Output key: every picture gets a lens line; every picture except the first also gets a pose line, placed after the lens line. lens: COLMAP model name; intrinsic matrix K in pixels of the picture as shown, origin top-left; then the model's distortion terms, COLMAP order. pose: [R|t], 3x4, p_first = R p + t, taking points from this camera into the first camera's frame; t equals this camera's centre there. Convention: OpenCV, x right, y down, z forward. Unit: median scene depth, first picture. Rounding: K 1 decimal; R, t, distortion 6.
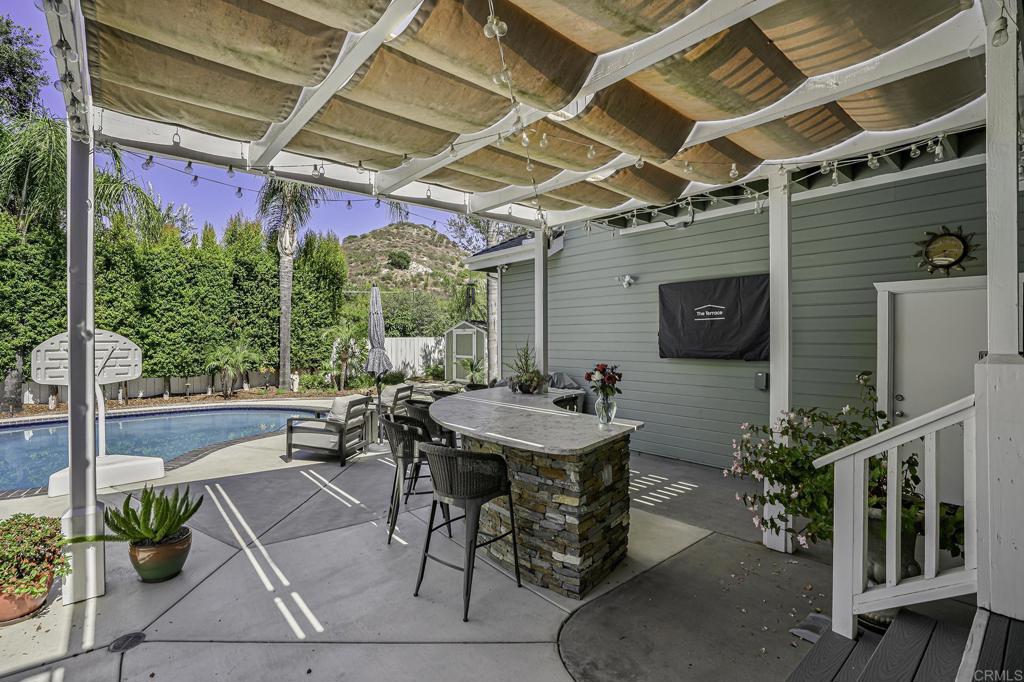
lens RADIAL K [[471.5, 0, 489.7], [0, 471.5, 339.0], [0, 0, 1]] dist [-0.047373, 0.019756]
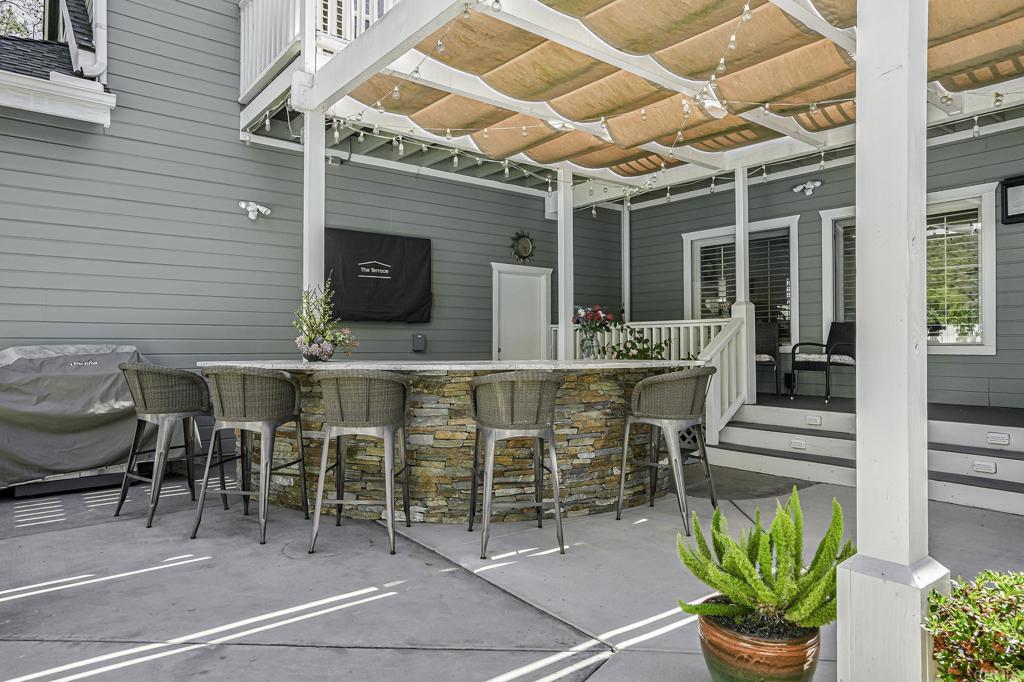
lens RADIAL K [[644.7, 0, 529.2], [0, 644.7, 345.4], [0, 0, 1]] dist [-0.106092, 0.073128]
pose [[-0.014272, 0.007665, 0.999869, -0.360524], [0.002049, 0.999969, -0.007637, 0.046908], [-0.999896, 0.001940, -0.014288, 0.342089]]
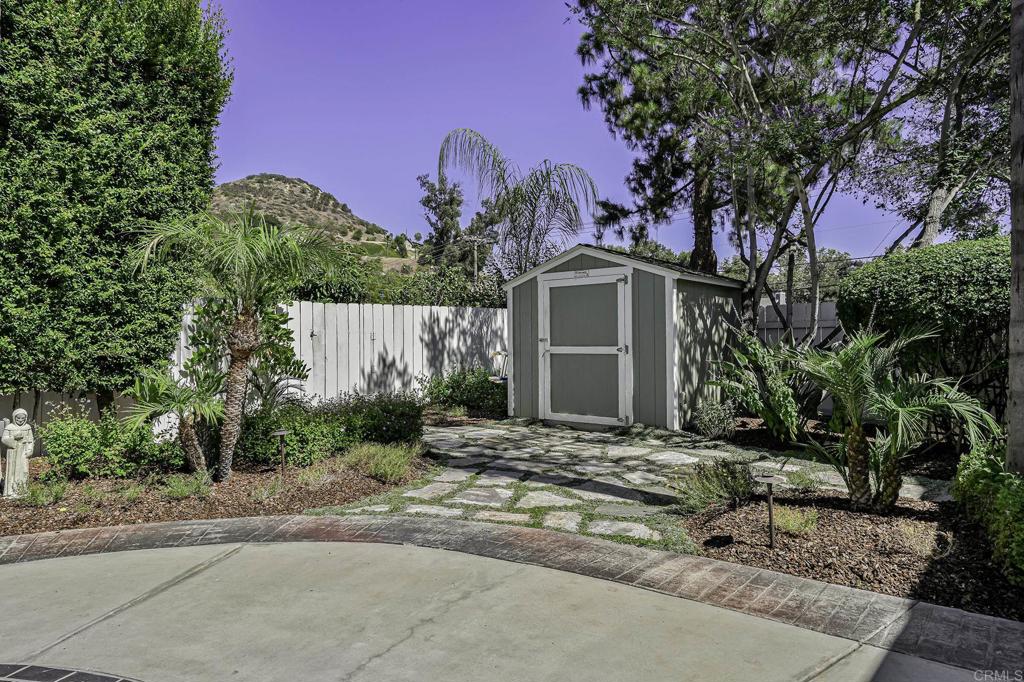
lens RADIAL K [[642.3, 0, 512.0], [0, 642.3, 341.0], [0, 0, 1]] dist [-0.001538, 0.001583]
pose [[0.983496, -0.004221, 0.180883, -0.275879], [0.004506, 0.999989, -0.001168, 0.044803], [-0.180876, 0.001964, 0.983504, 0.770120]]
